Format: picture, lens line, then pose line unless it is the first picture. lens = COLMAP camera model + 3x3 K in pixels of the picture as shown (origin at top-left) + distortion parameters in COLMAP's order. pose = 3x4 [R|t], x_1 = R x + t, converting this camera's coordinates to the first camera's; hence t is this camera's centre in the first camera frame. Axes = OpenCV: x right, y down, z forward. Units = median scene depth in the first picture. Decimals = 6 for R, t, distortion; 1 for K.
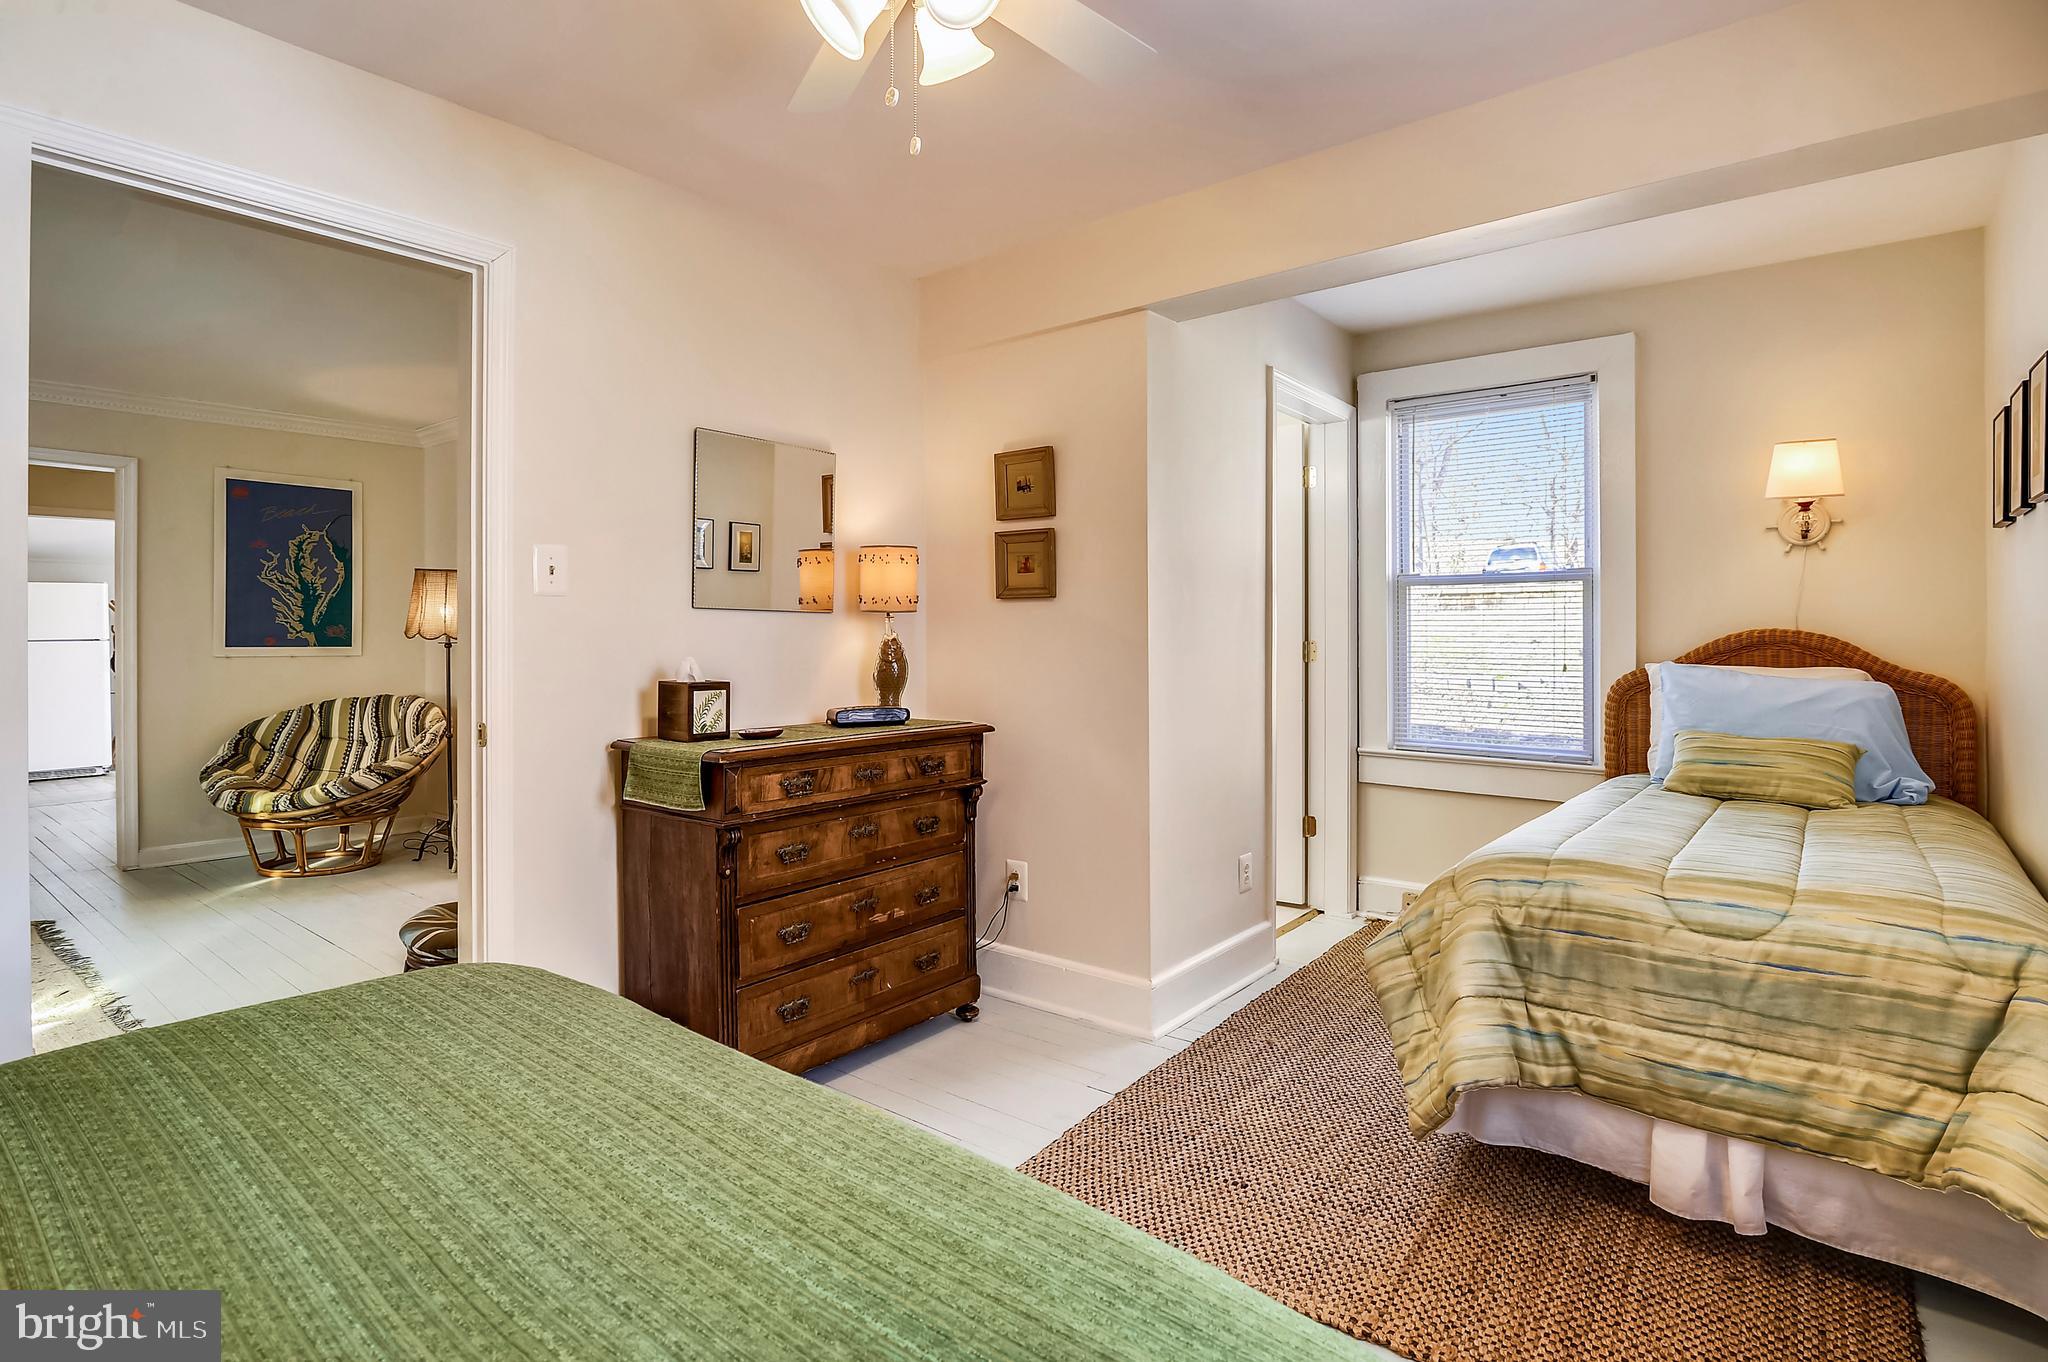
lens RADIAL K [[1024.1, 0, 1022.0], [0, 1024.1, 637.6], [0, 0, 1]] dist [-0.024165, 0.000424]
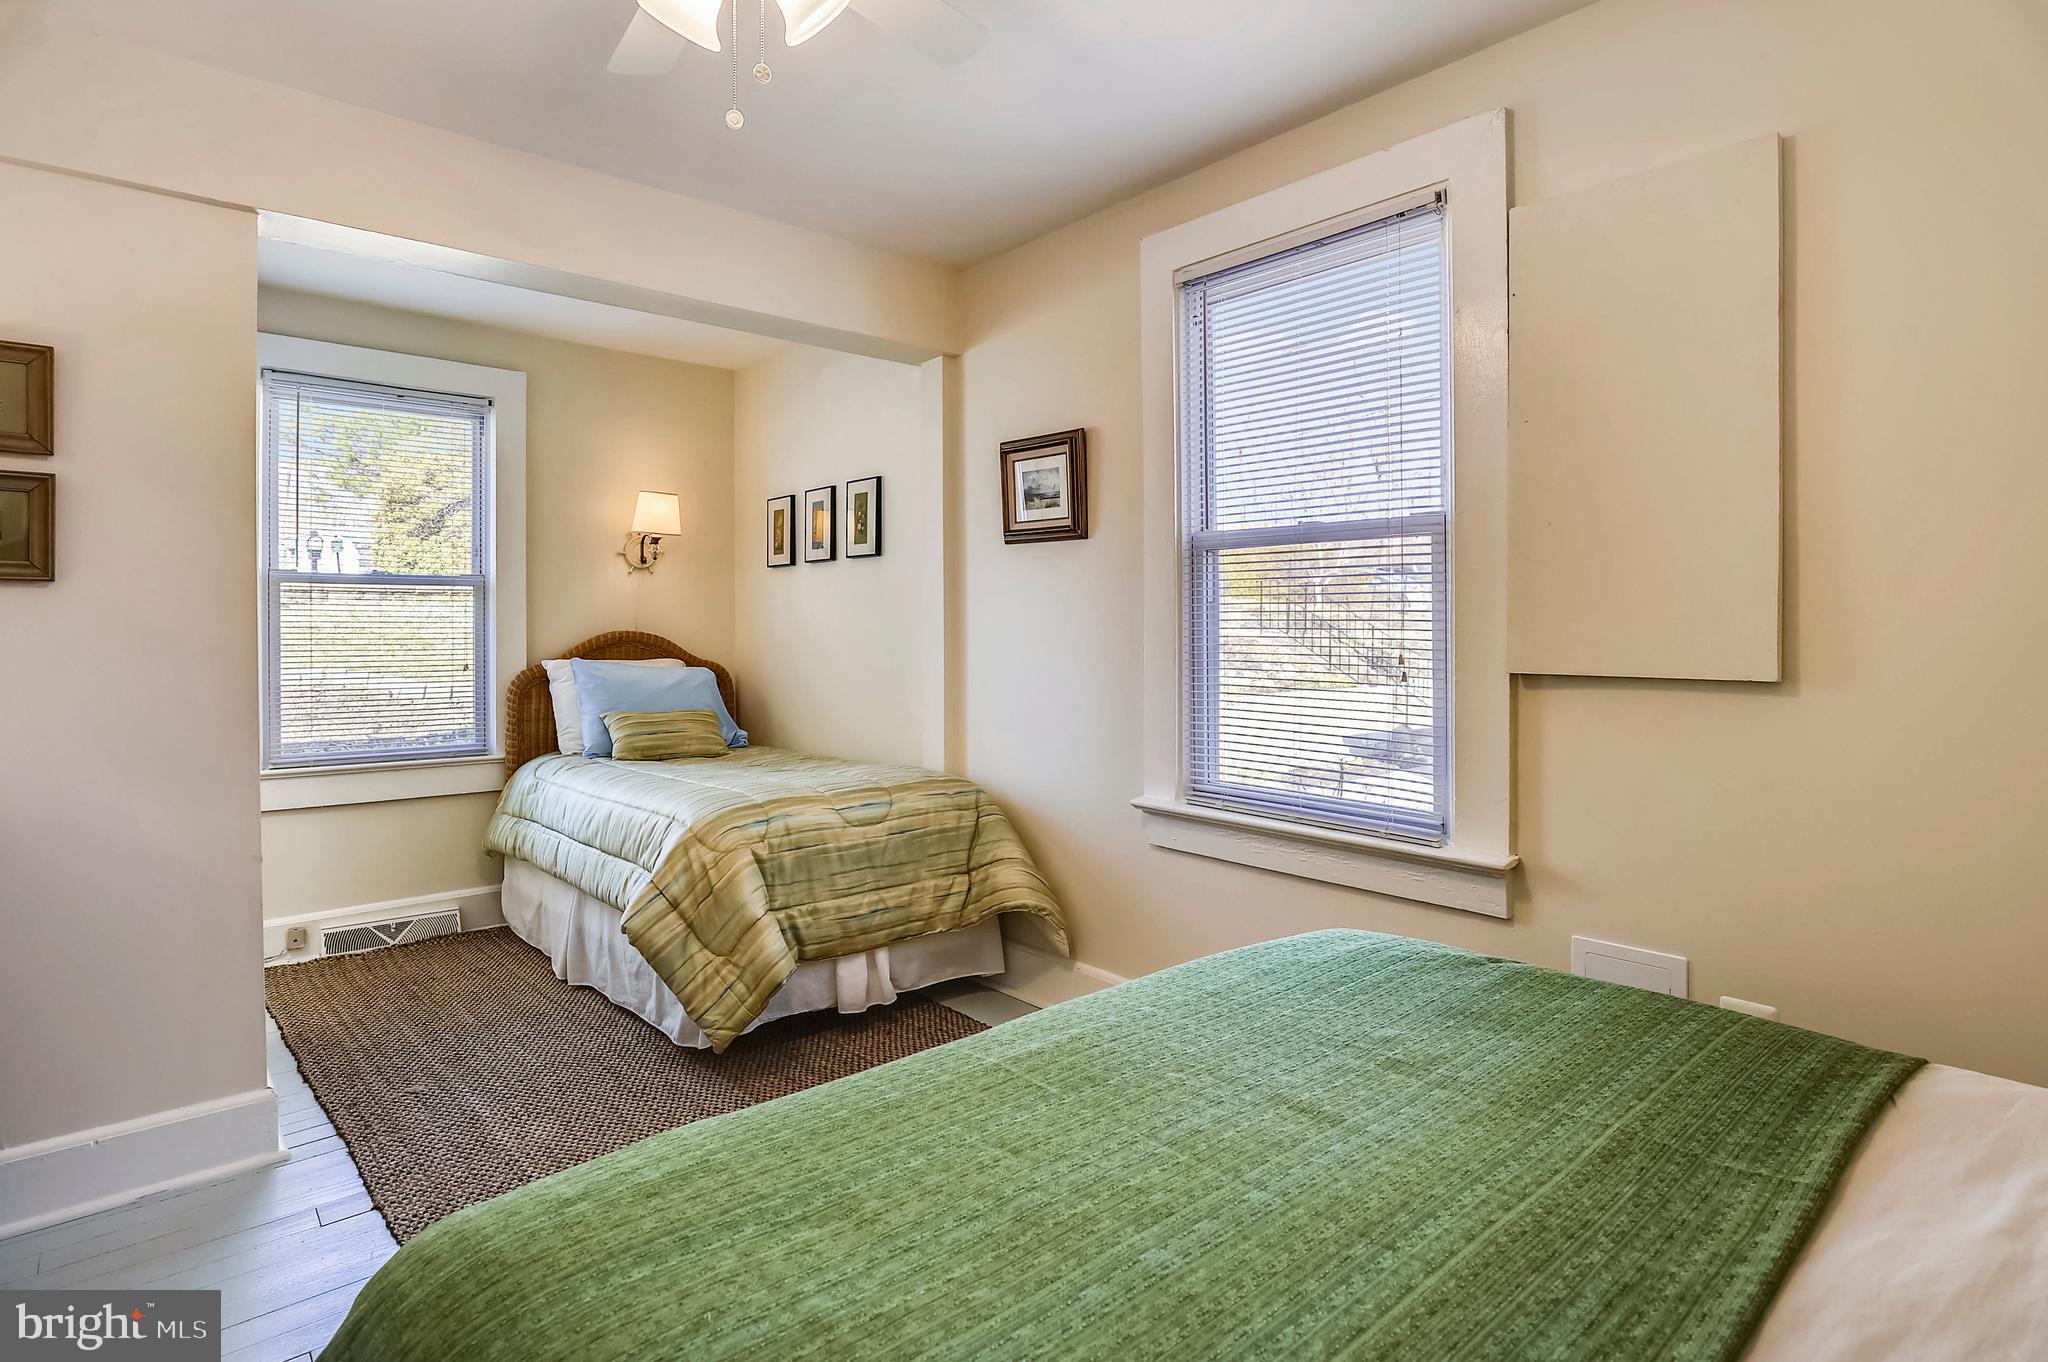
lens RADIAL K [[1024.1, 0, 1022.0], [0, 1024.1, 637.6], [0, 0, 1]] dist [-0.024165, 0.000424]
pose [[0.162533, -0.005317, 0.986689, -0.789356], [0.008972, 0.999952, 0.003910, -0.000935], [-0.986662, 0.008217, 0.162573, 0.468290]]
